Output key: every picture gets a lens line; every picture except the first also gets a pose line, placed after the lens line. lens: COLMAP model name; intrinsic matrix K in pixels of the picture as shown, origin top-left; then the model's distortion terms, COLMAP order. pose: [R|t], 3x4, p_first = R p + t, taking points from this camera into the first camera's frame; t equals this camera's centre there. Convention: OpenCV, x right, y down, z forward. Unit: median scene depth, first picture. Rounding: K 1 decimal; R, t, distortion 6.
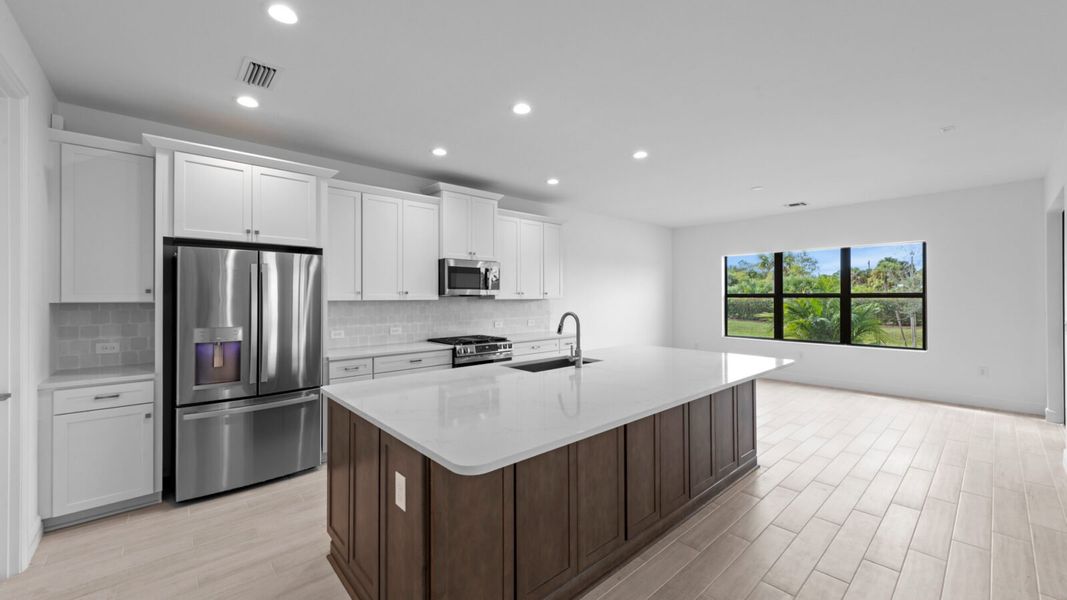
lens RADIAL K [[411.6, 0, 538.8], [0, 411.6, 294.7], [0, 0, 1]] dist [0.006137, 0.000024]
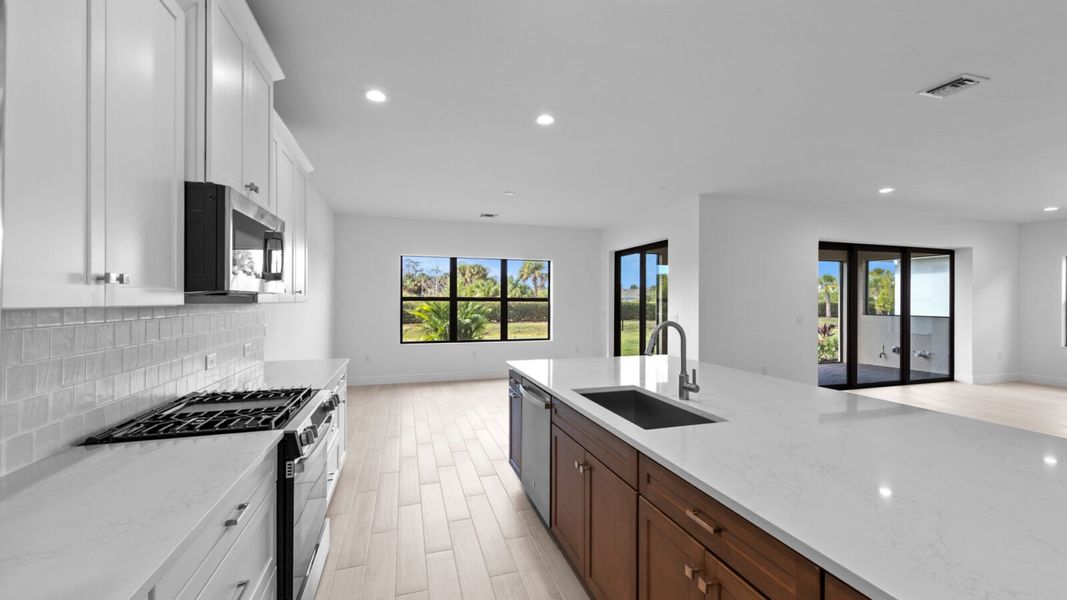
lens RADIAL K [[411.6, 0, 524.2], [0, 411.6, 299.0], [0, 0, 1]] dist [0.006137, 0.000024]
pose [[0.417069, 0.006304, 0.908853, -0.465449], [-0.007883, 0.999963, -0.003318, 0.006591], [-0.908841, -0.005780, 0.417104, 0.678654]]
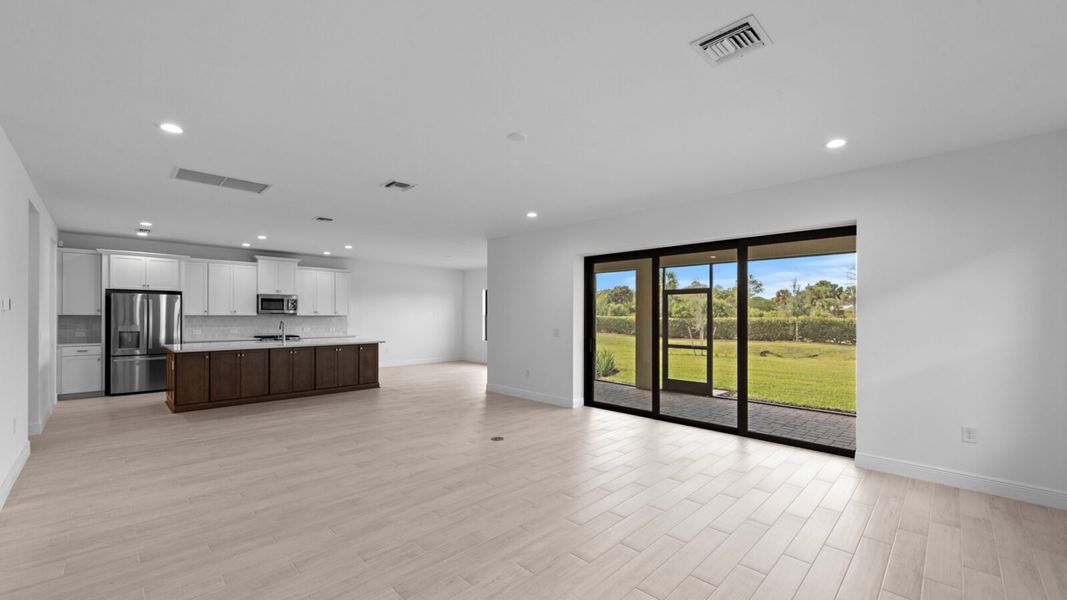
lens RADIAL K [[411.6, 0, 533.2], [0, 411.6, 315.6], [0, 0, 1]] dist [0.006137, 0.000024]
pose [[0.997941, 0.005889, 0.063869, 1.015929], [-0.006239, 0.999967, 0.005270, -0.005278], [-0.063836, -0.005657, 0.997944, -1.117280]]
